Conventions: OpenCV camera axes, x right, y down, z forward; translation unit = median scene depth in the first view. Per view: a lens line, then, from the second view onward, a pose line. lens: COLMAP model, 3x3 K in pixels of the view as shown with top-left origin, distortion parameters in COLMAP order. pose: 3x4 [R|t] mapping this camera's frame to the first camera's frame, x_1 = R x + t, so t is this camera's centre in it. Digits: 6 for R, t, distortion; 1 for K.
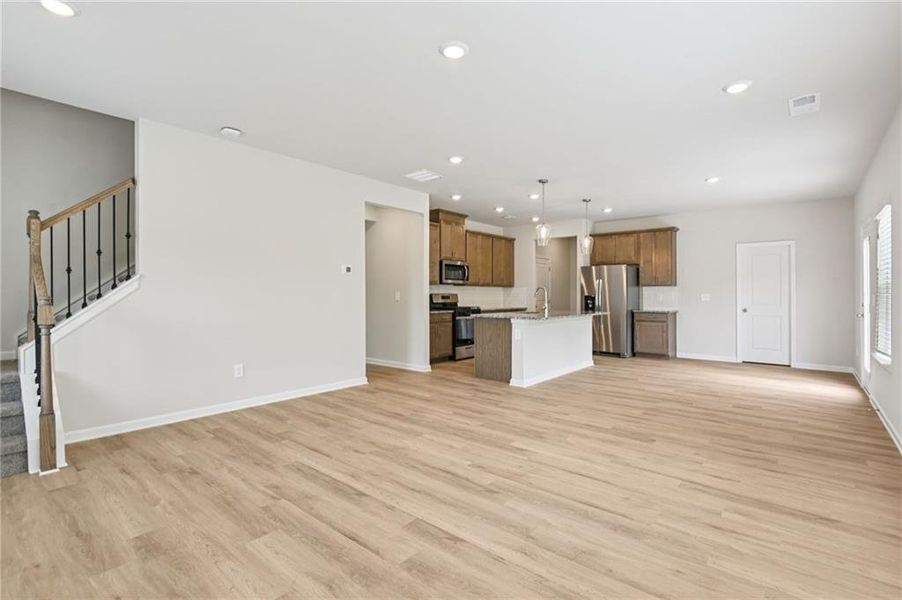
lens RADIAL K [[427.4, 0, 457.1], [0, 427.4, 287.6], [0, 0, 1]] dist [0.000435, -0.000083]
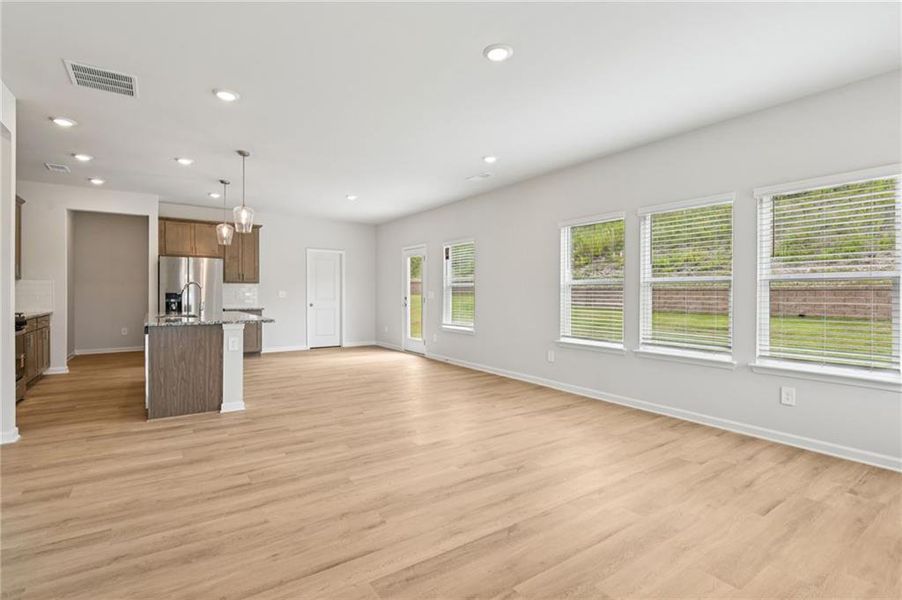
lens RADIAL K [[424.5, 0, 452.4], [0, 424.5, 293.4], [0, 0, 1]] dist [-0.004985, -0.000864]
pose [[0.280723, -0.006074, 0.959770, -0.349268], [-0.015624, 0.999819, 0.010897, 0.002064], [-0.959662, -0.018055, 0.280577, 0.289575]]
